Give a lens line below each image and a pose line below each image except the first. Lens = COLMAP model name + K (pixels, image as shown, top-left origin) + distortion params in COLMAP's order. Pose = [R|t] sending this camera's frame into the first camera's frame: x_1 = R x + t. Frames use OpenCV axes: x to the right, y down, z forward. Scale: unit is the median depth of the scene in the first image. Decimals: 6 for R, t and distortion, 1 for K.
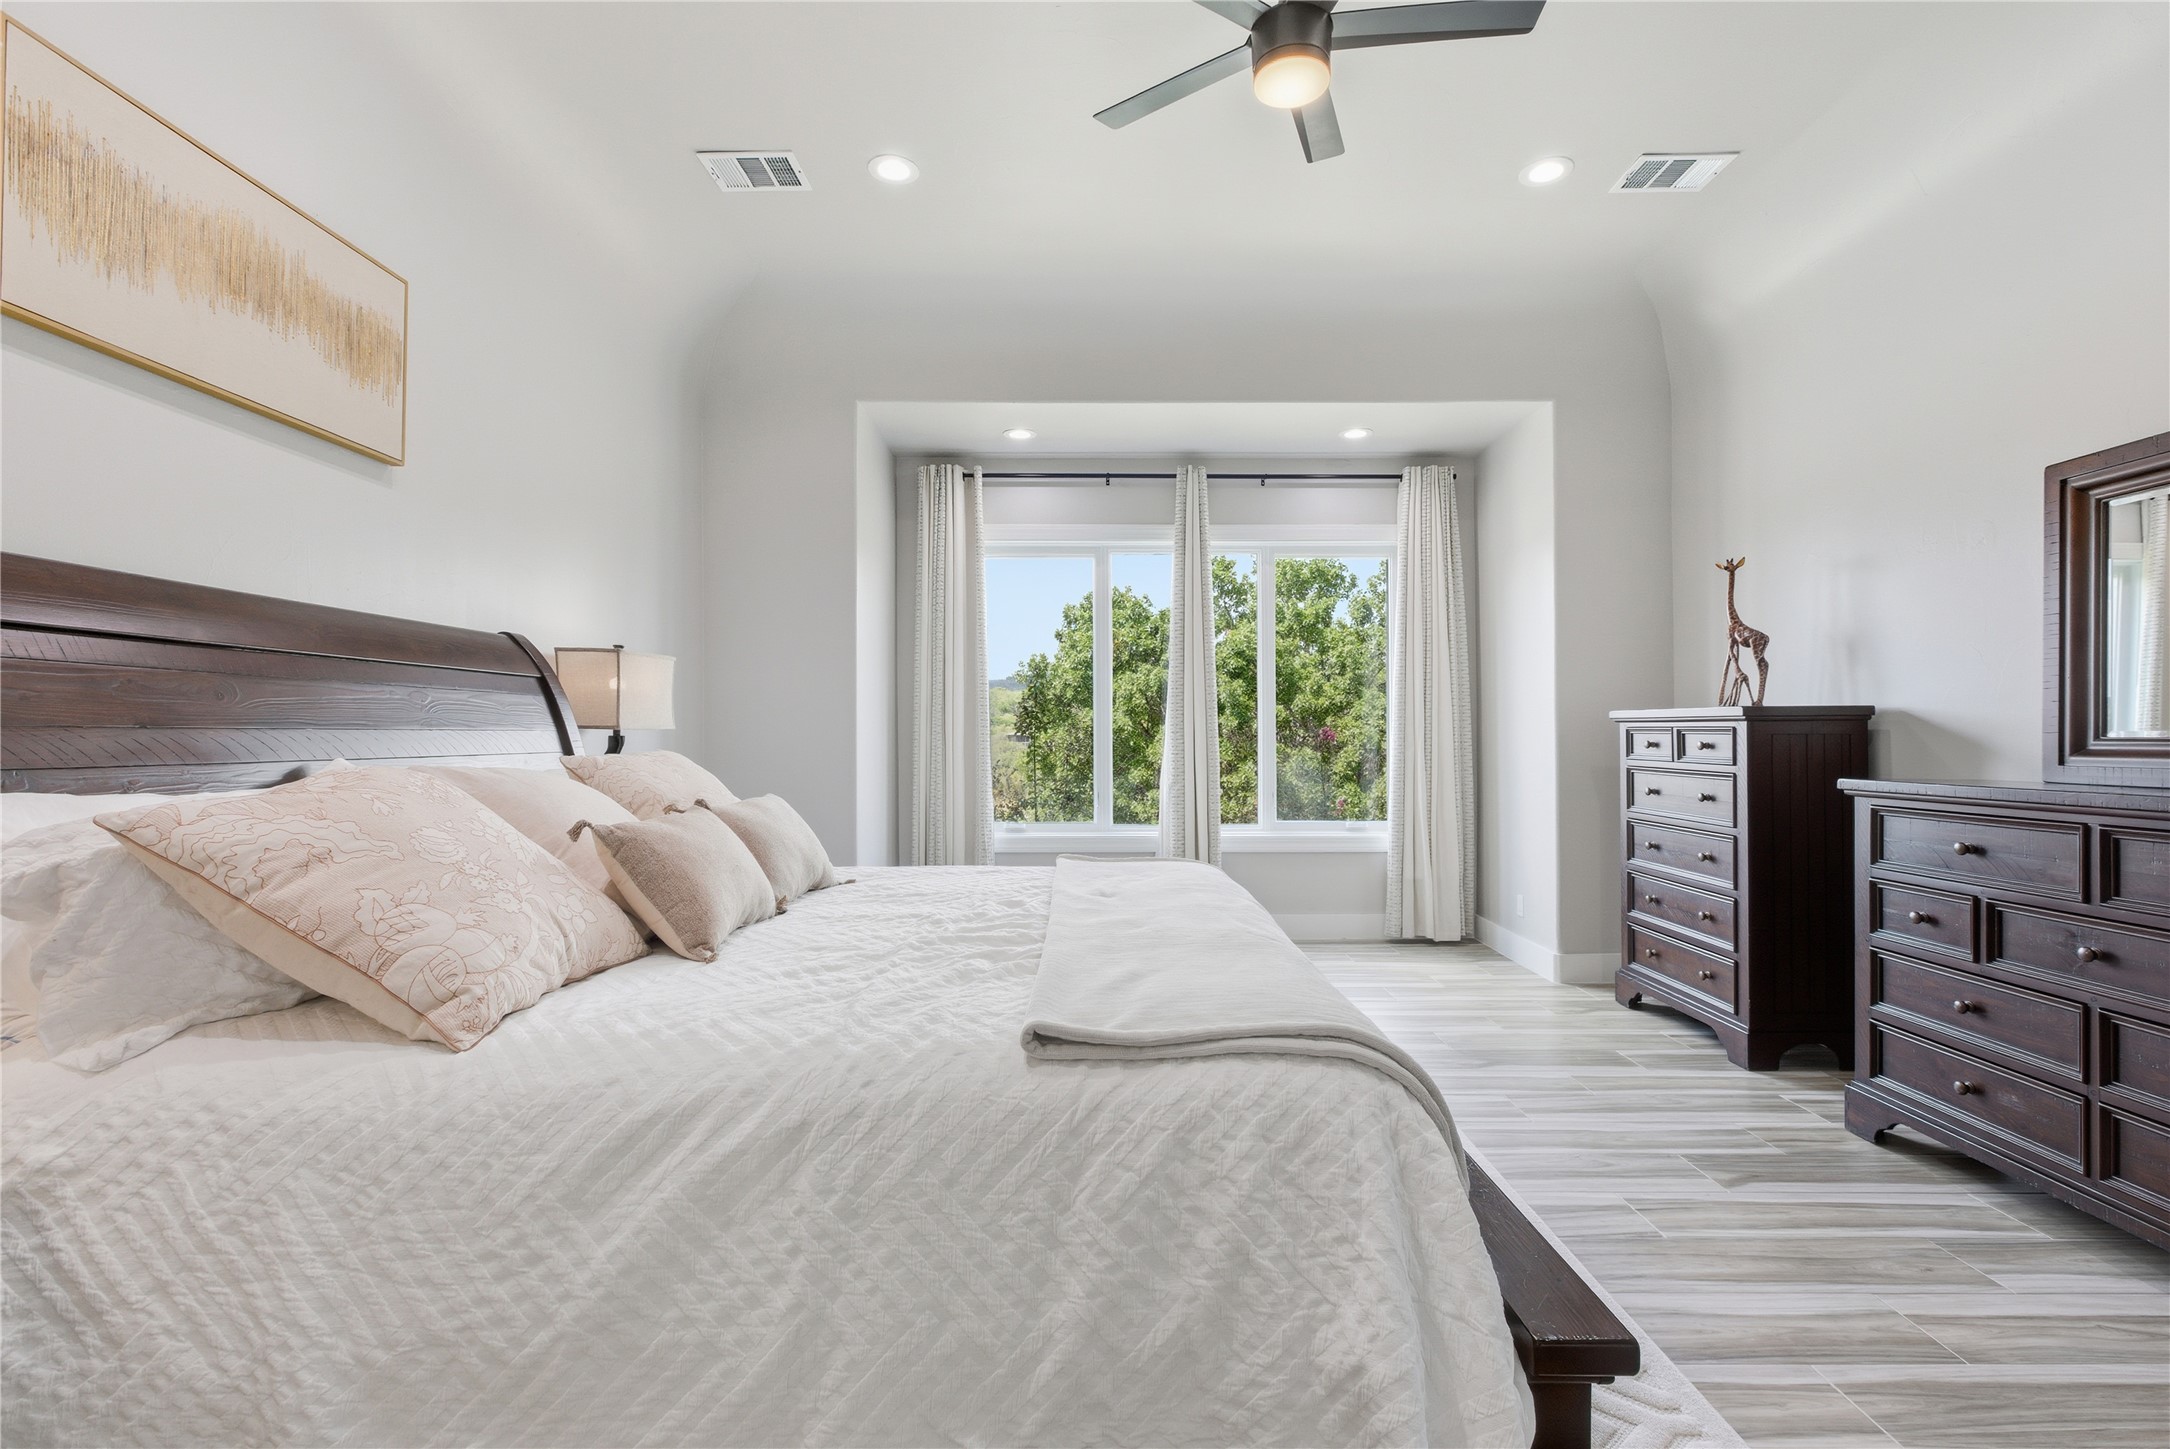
lens RADIAL K [[976.0, 0, 1085.0], [0, 976.0, 724.5], [0, 0, 1]] dist [-0.029652, 0.008613]
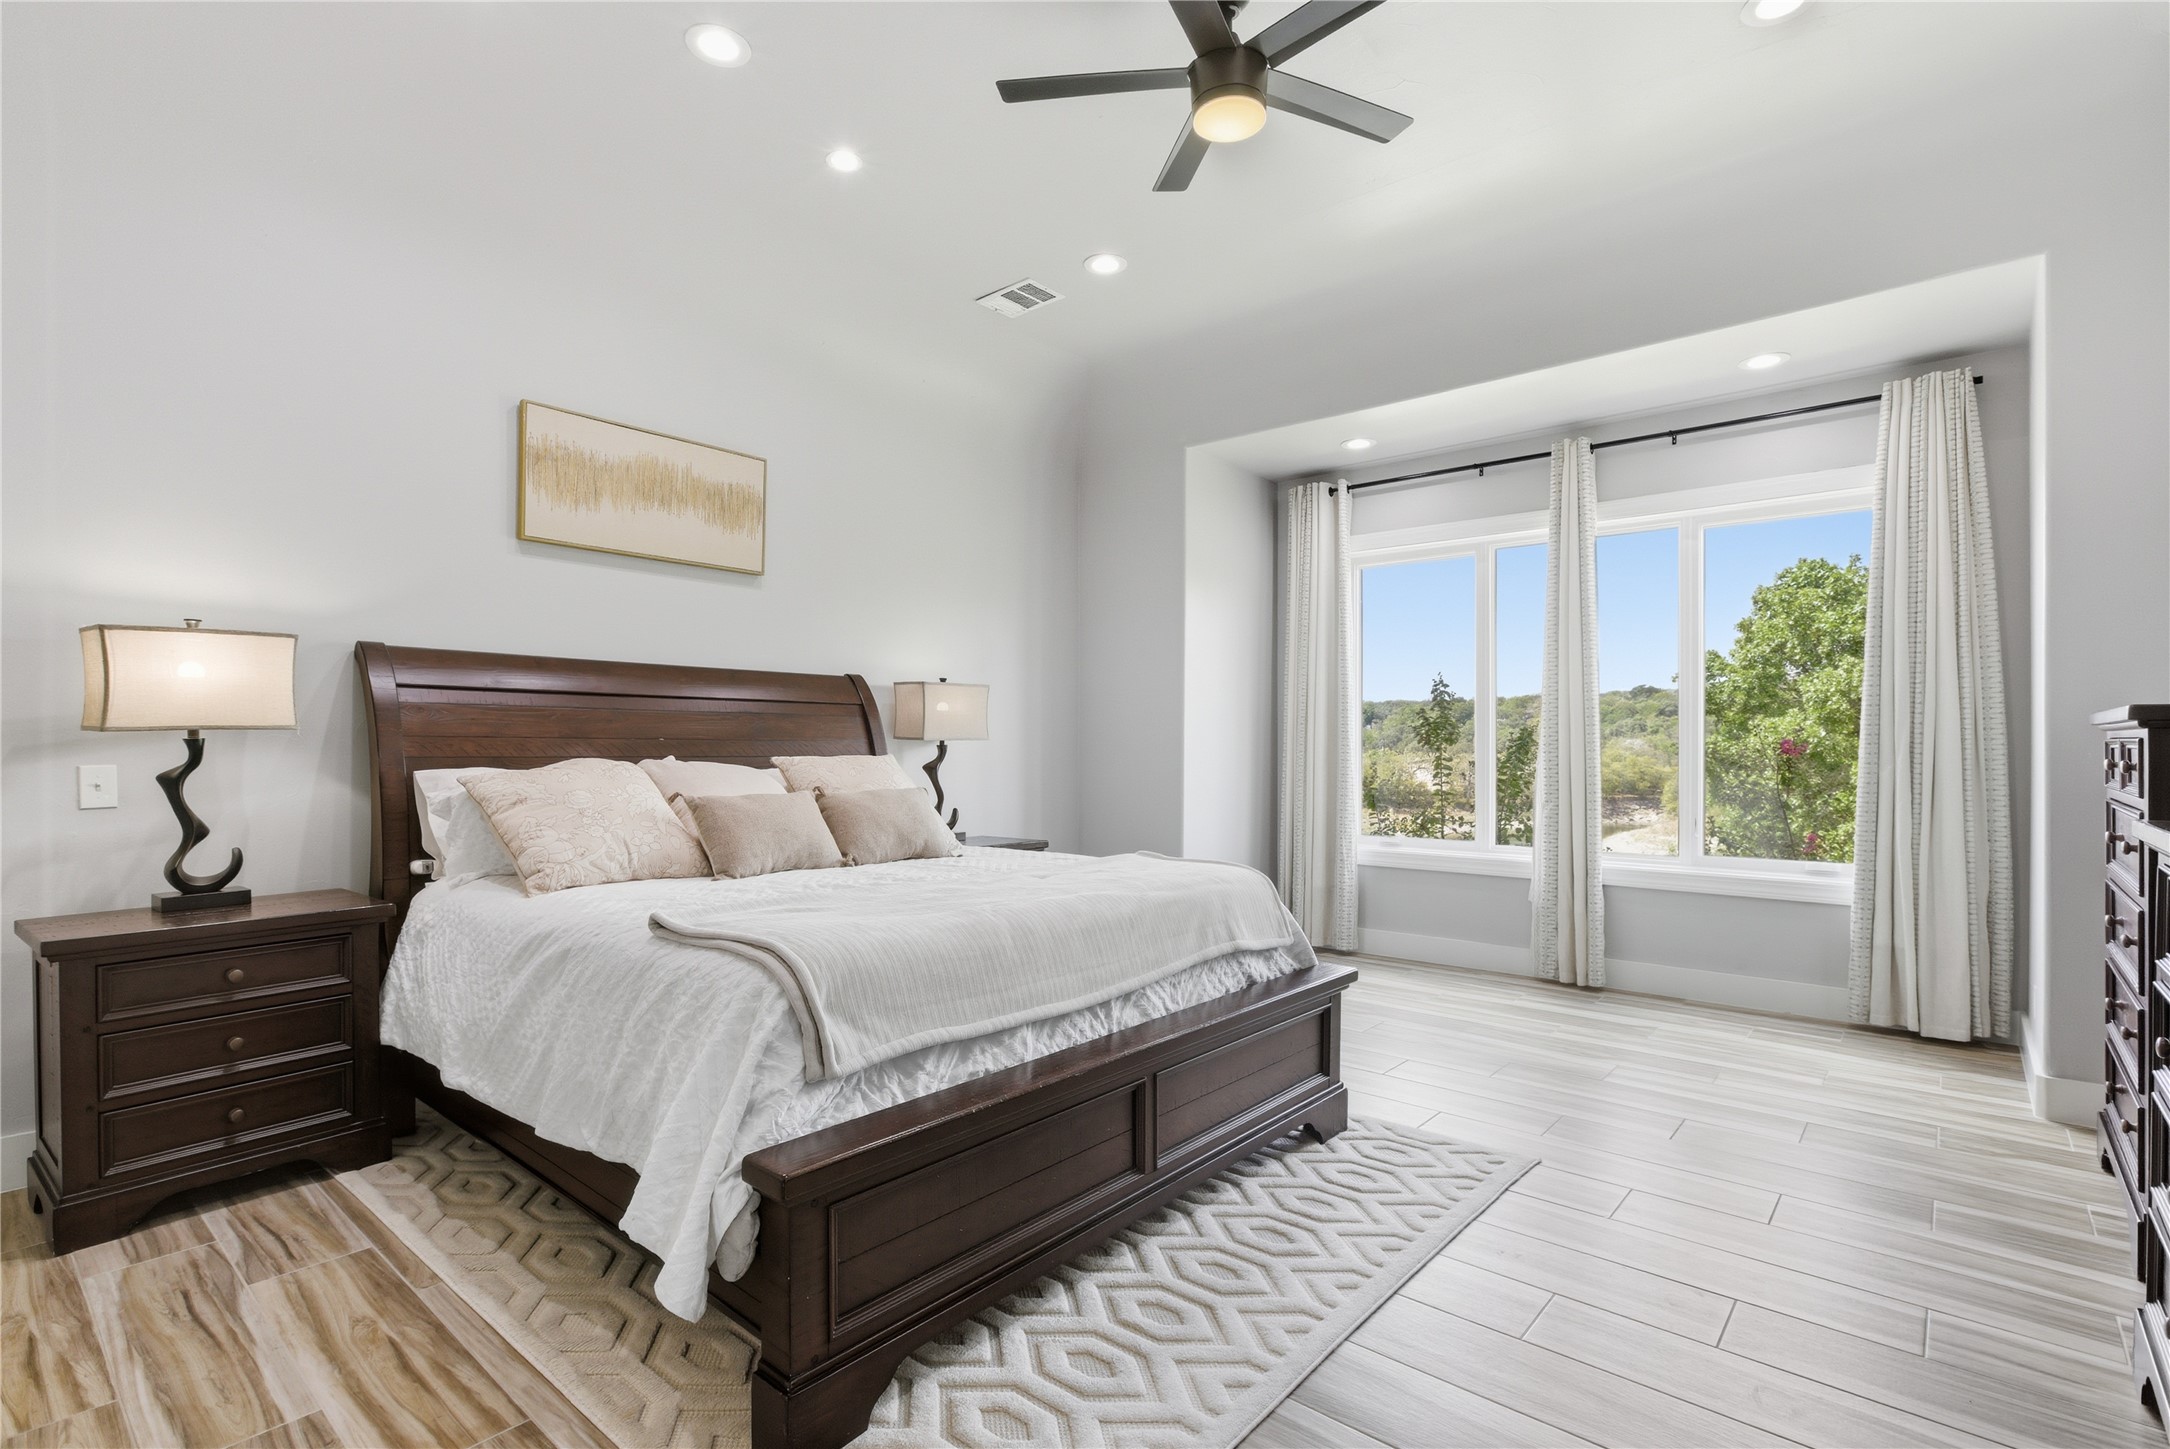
lens RADIAL K [[1015.0, 0, 1085.0], [0, 1015.0, 724.5], [0, 0, 1]] dist [-0.023077, -0.000298]
pose [[0.757224, -0.010342, -0.653073, 0.377417], [0.002124, 0.999908, -0.013372, 0.001592], [0.653152, 0.008738, 0.757177, 0.036767]]
